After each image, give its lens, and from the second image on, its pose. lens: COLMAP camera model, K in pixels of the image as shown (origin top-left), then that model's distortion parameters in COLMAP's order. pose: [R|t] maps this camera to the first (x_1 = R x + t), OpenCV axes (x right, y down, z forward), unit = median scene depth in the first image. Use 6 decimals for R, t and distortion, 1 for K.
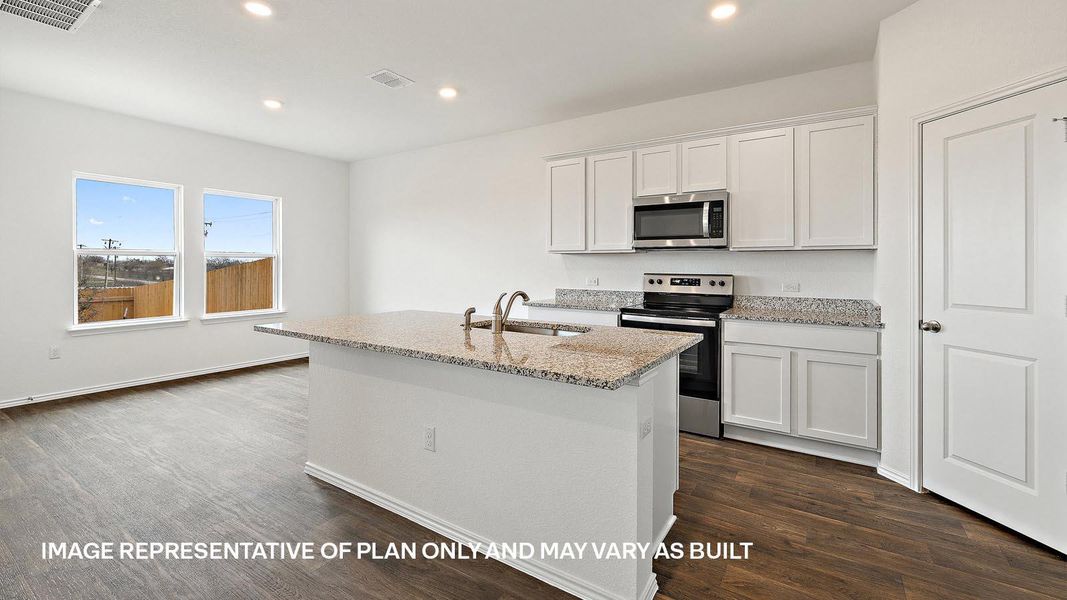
lens RADIAL K [[452.8, 0, 534.1], [0, 452.8, 318.6], [0, 0, 1]] dist [-0.001181, -0.000346]
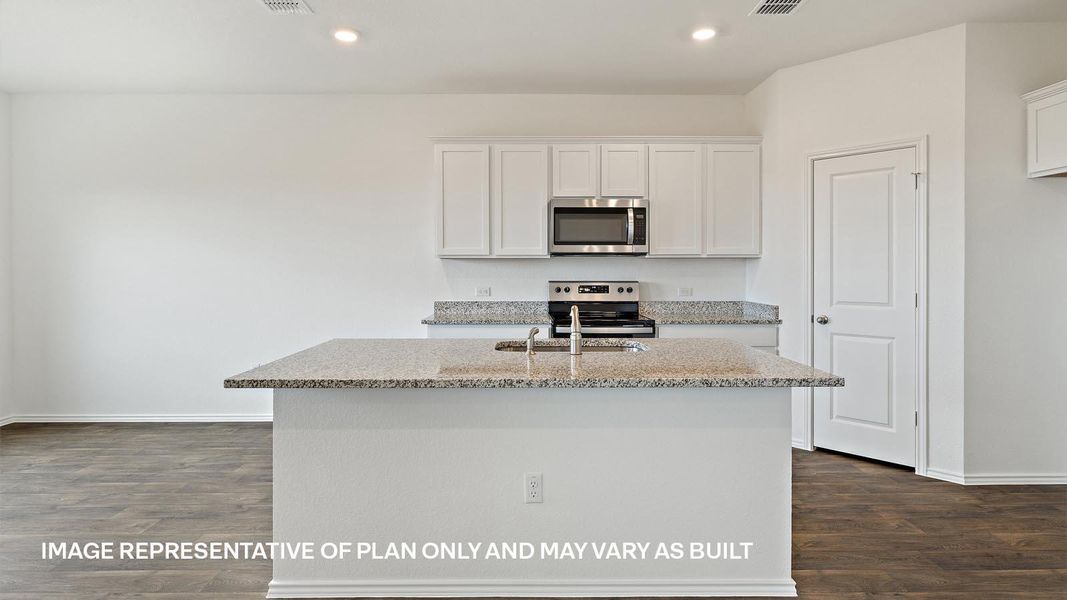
lens RADIAL K [[564.8, 0, 533.6], [0, 564.8, 344.5], [0, 0, 1]] dist [-0.002252, 0.000252]
pose [[0.826079, -0.080581, 0.557763, -0.496494], [0.069538, 0.996736, 0.041011, -0.025035], [-0.559247, 0.004907, 0.828986, 0.090907]]
